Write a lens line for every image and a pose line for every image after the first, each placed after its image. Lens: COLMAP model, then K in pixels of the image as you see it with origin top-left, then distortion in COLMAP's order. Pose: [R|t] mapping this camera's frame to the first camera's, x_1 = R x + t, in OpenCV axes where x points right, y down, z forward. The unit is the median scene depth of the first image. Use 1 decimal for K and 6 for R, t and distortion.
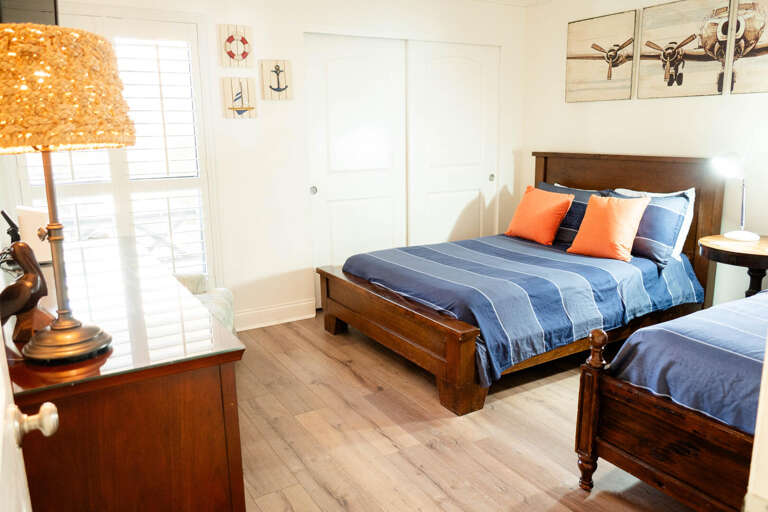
lens RADIAL K [[608.2, 0, 382.3], [0, 608.2, 252.9], [0, 0, 1]] dist [-0.020763, 0.008933]
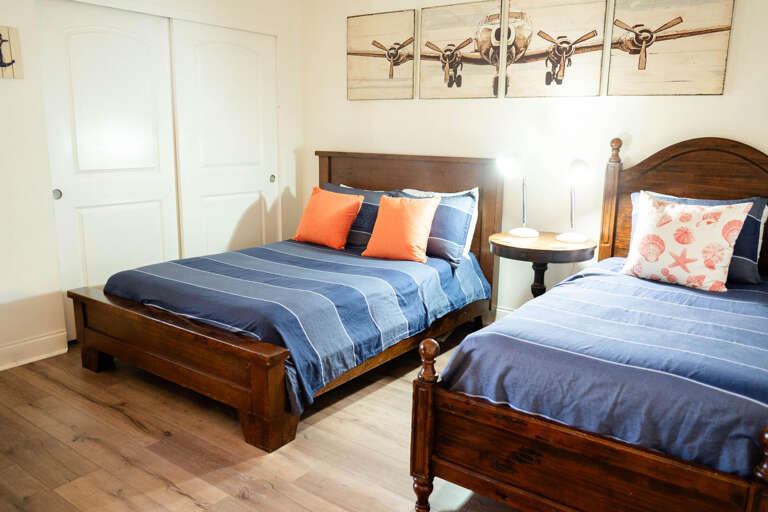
lens RADIAL K [[608.2, 0, 382.3], [0, 608.2, 252.9], [0, 0, 1]] dist [-0.020763, 0.008933]
pose [[0.917501, -0.047208, 0.394922, -0.047428], [0.050392, 0.998727, 0.002312, -0.007606], [-0.394528, 0.017780, 0.918712, 0.125751]]
